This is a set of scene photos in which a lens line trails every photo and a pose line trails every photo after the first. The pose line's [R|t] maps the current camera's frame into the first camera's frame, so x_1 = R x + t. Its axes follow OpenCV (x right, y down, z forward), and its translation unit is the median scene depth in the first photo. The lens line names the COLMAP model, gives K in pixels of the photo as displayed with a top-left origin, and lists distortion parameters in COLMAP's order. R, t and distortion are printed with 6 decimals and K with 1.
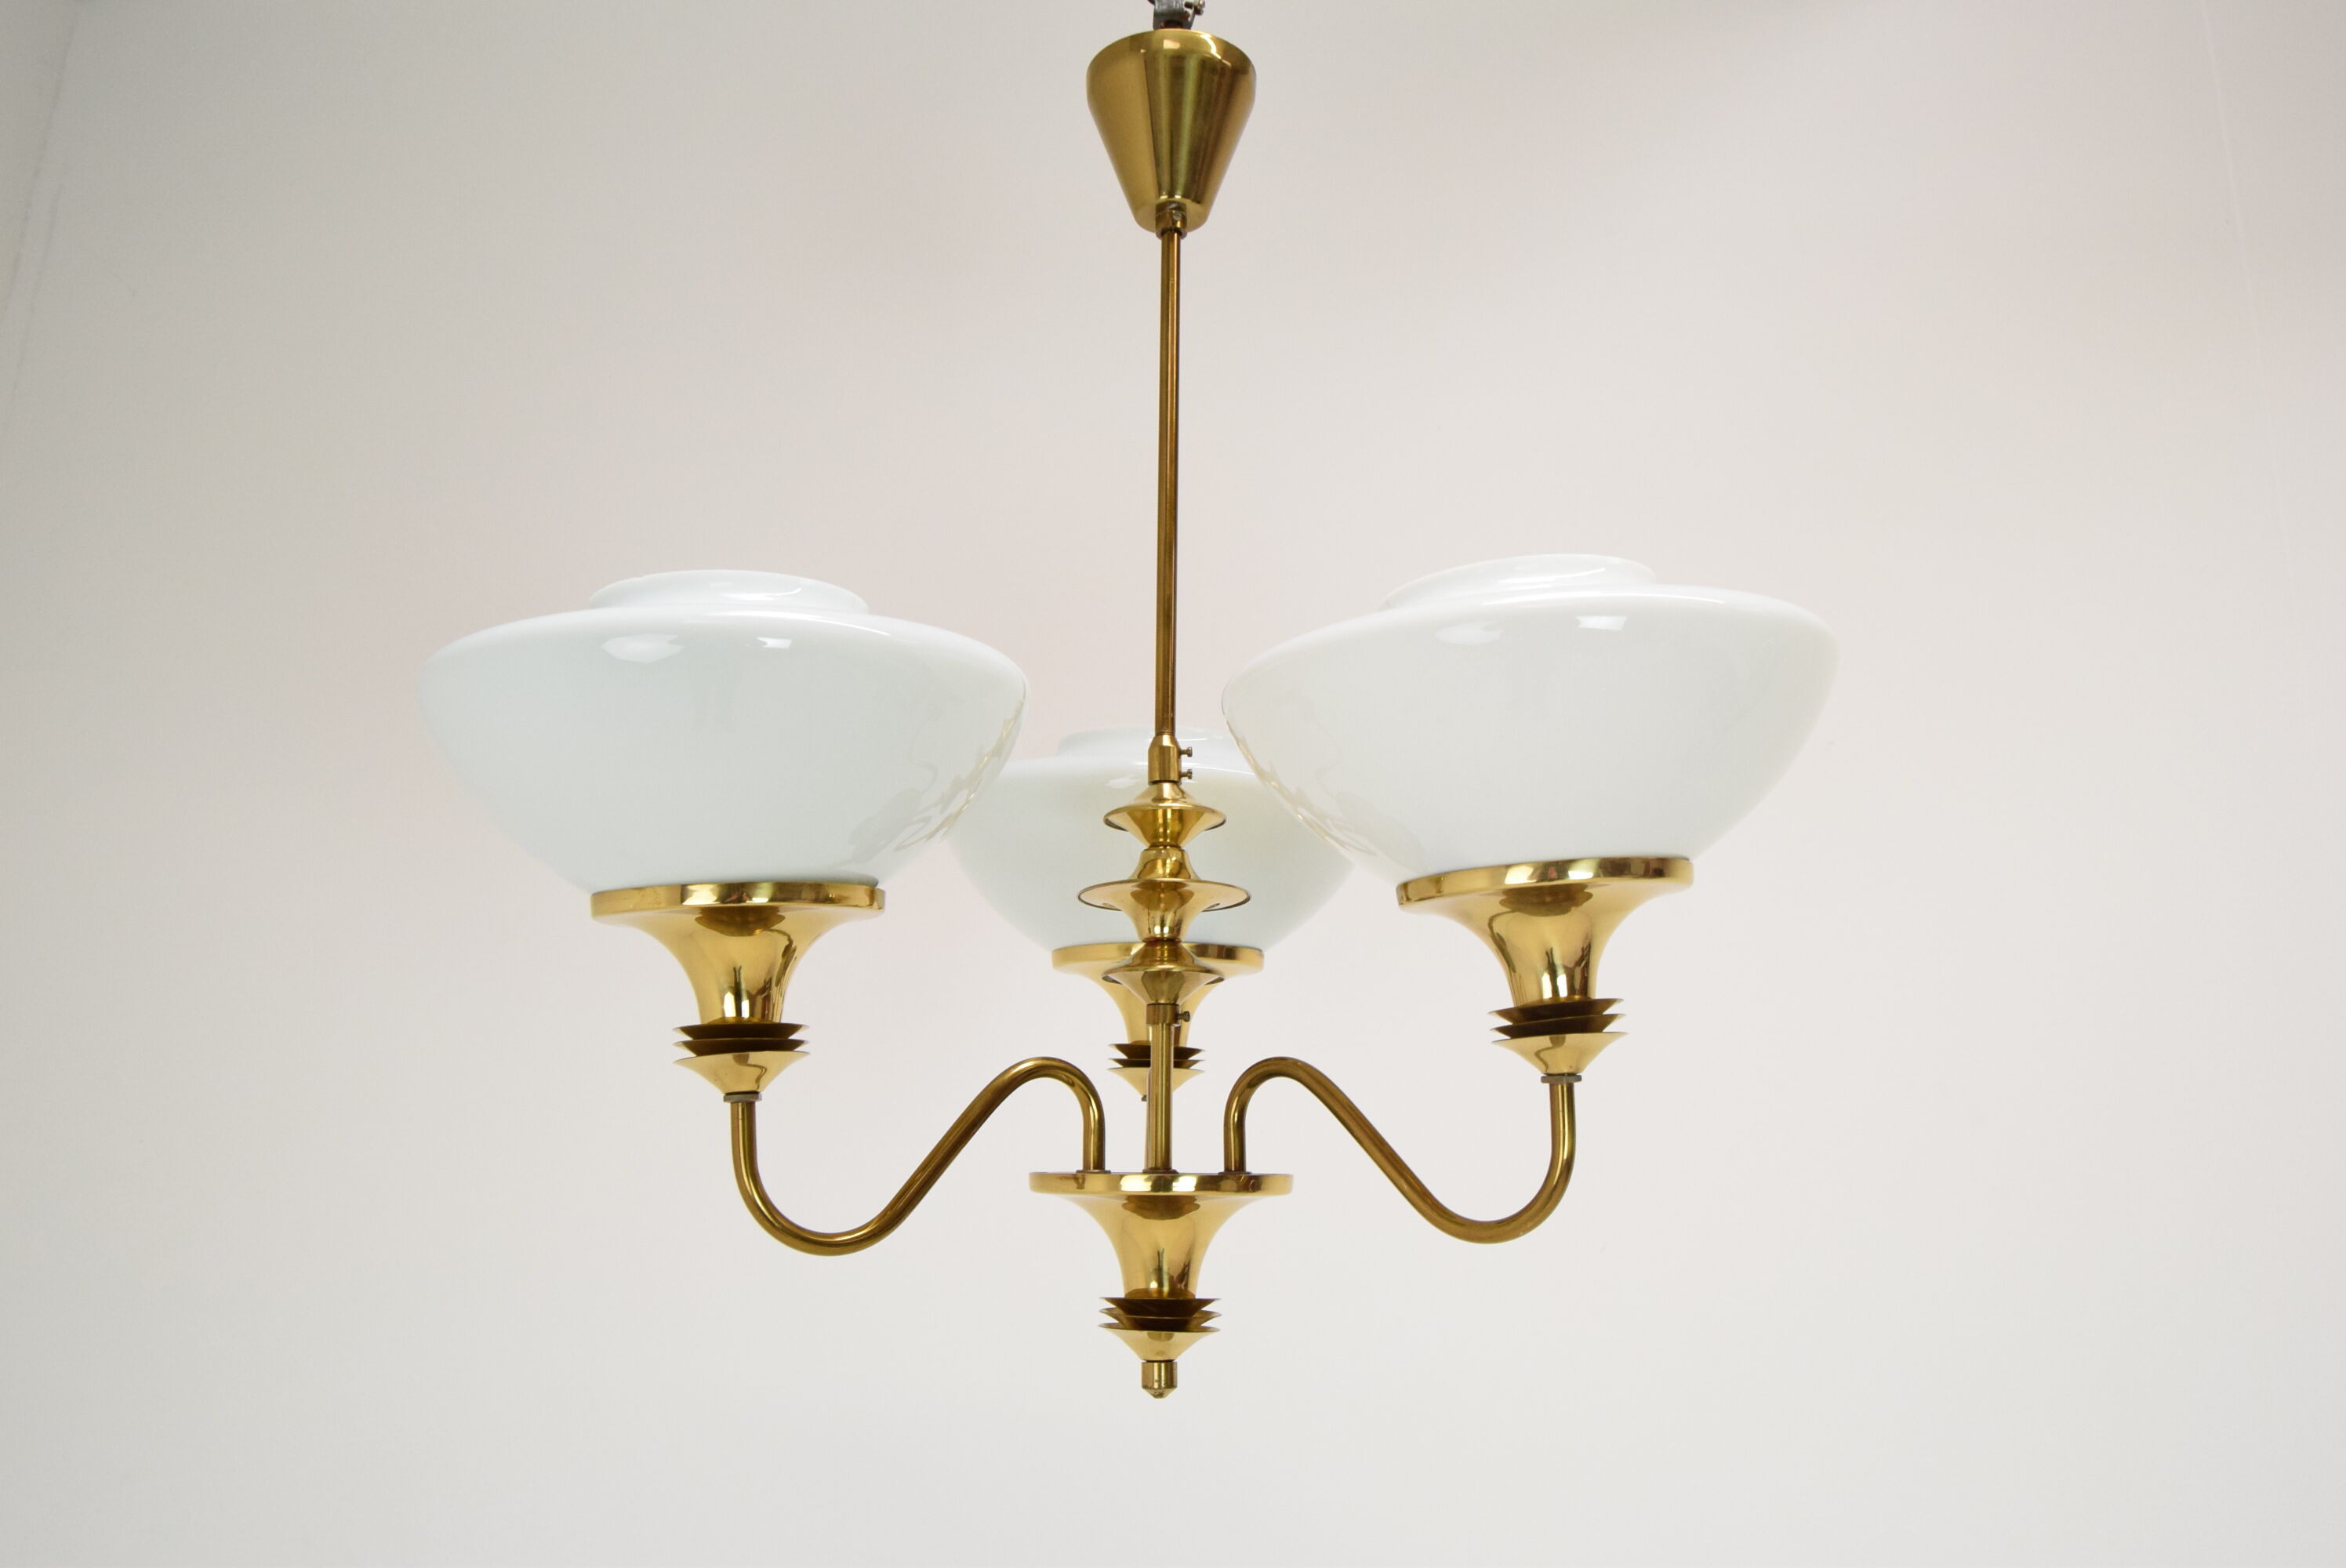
lens RADIAL K [[1879.8, 0, 1173.0], [0, 1879.8, 784.0], [0, 0, 1]] dist [-0.082331, -0.000399]
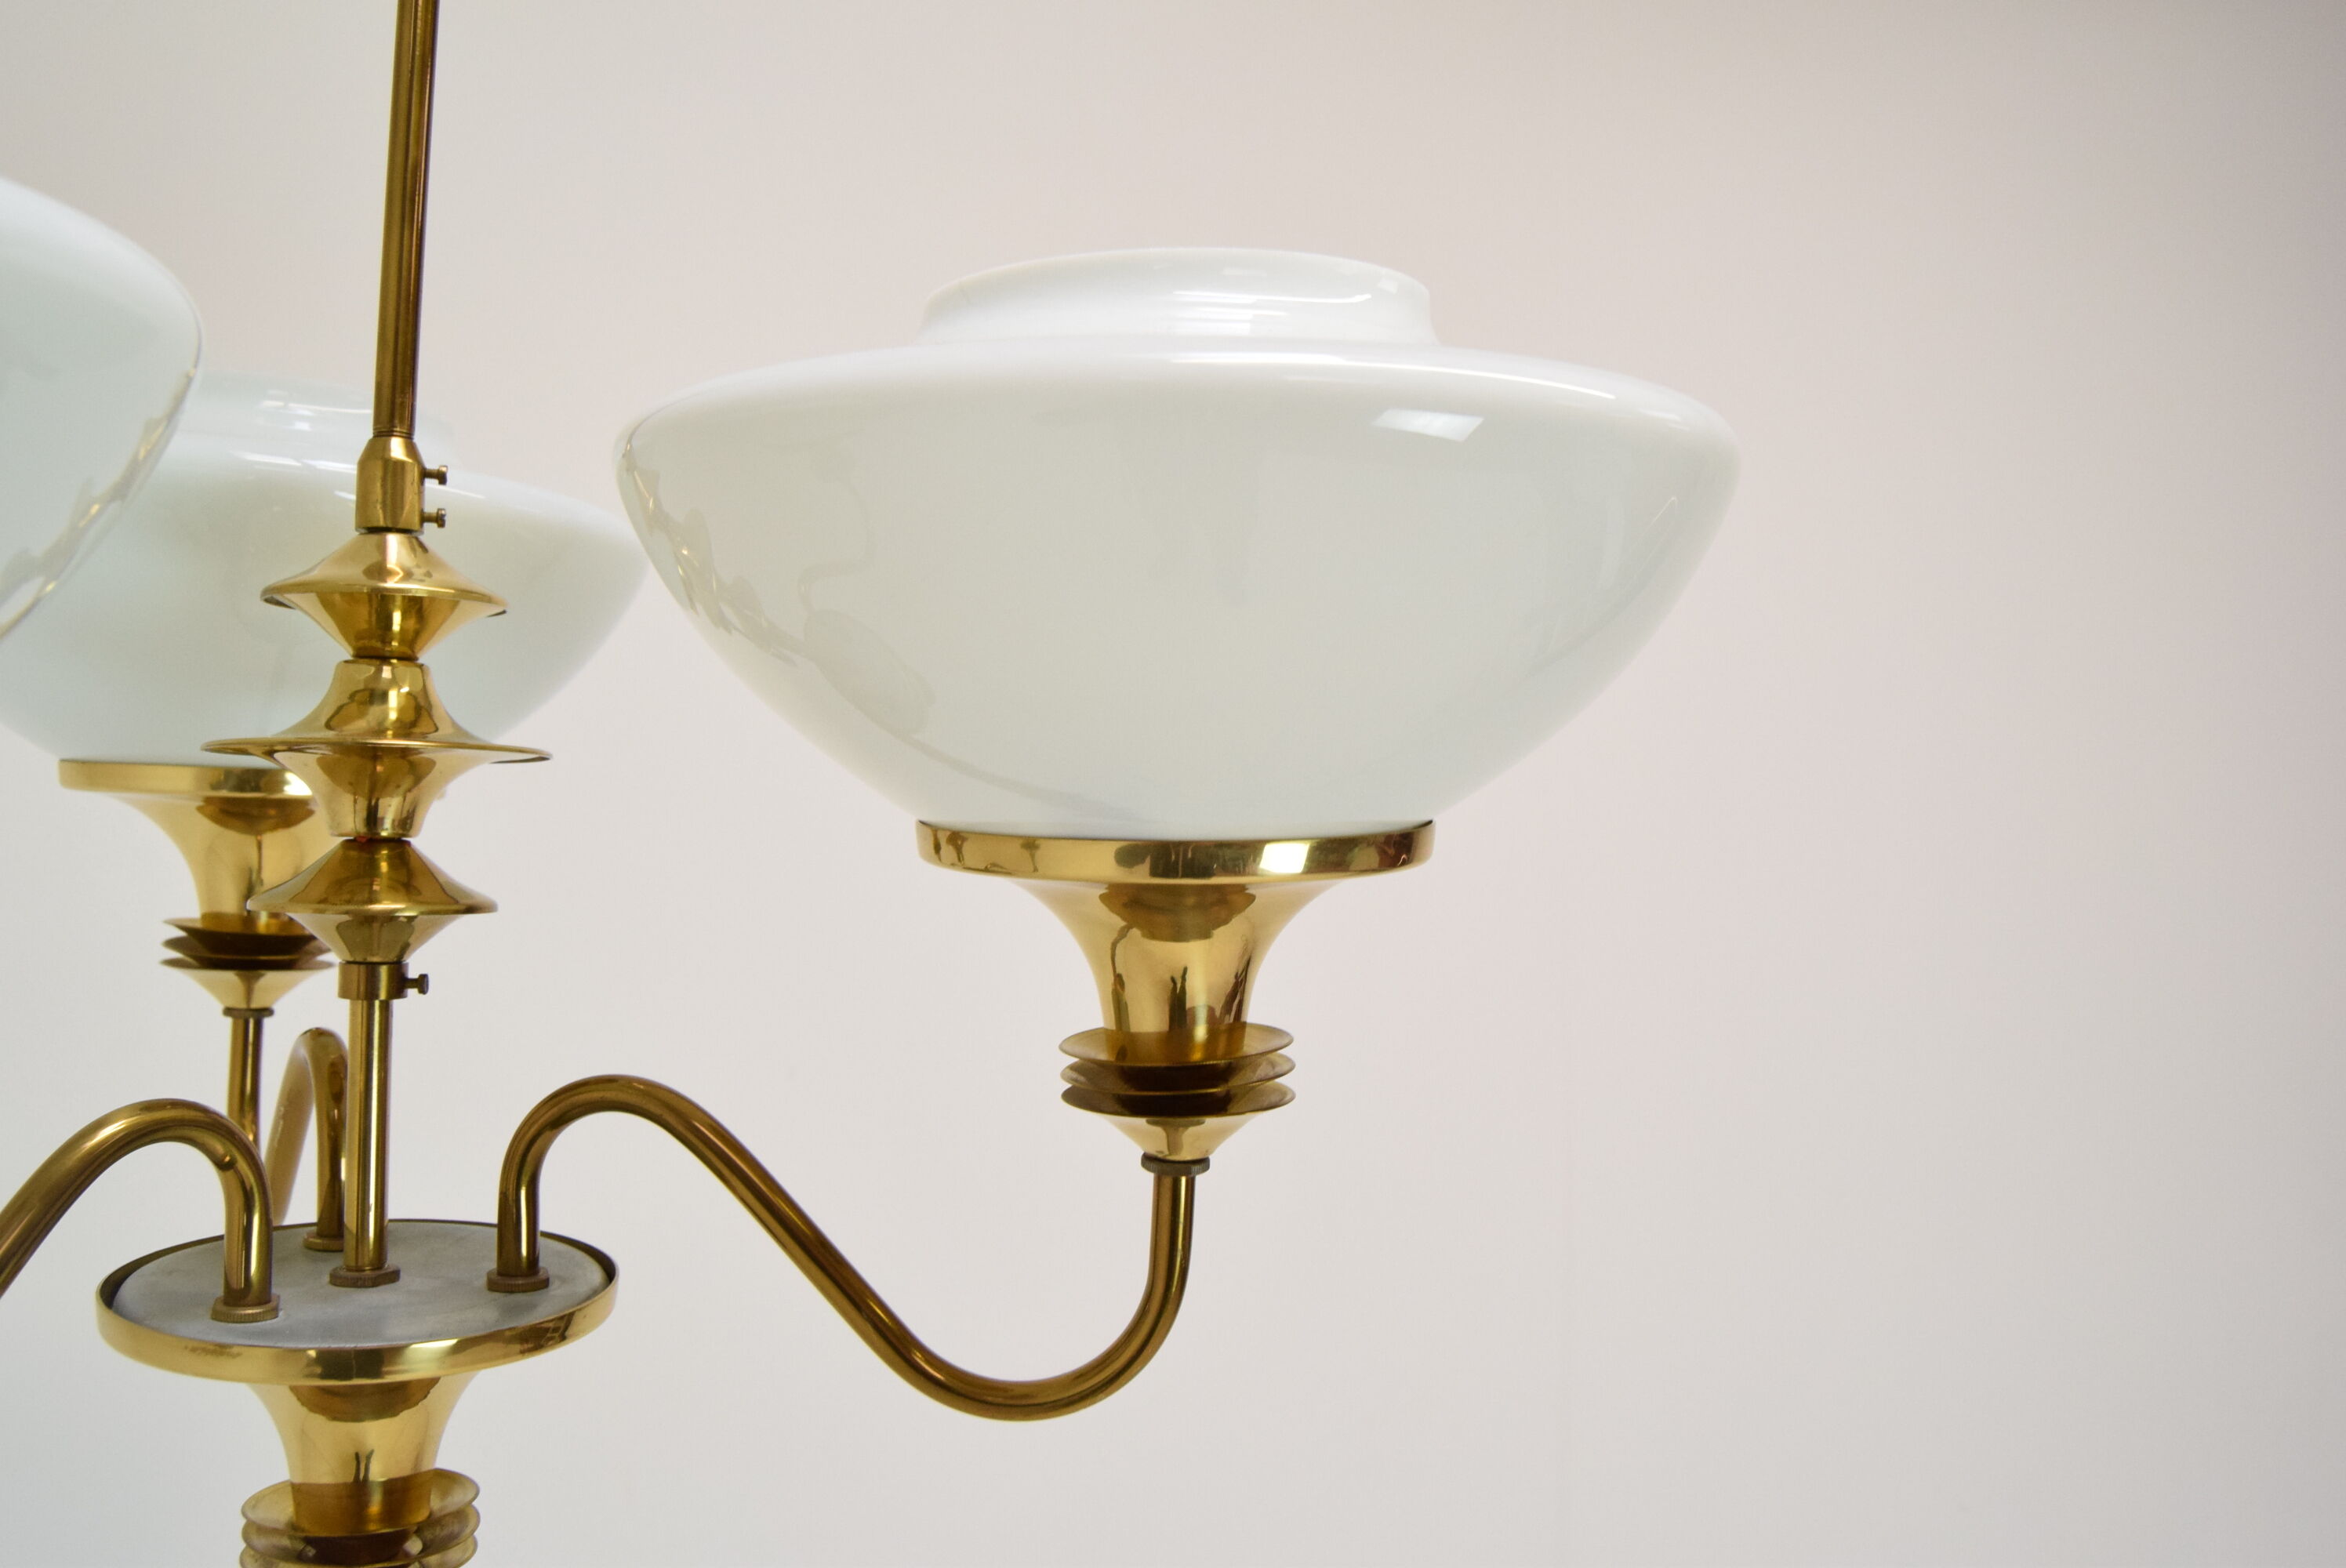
lens RADIAL K [[1879.8, 0, 1173.0], [0, 1879.8, 784.0], [0, 0, 1]] dist [-0.082331, -0.000399]
pose [[0.827797, 0.033881, 0.560004, -0.116693], [-0.150763, 0.974893, 0.163875, -0.052253], [-0.540391, -0.220083, 0.812121, 0.483430]]
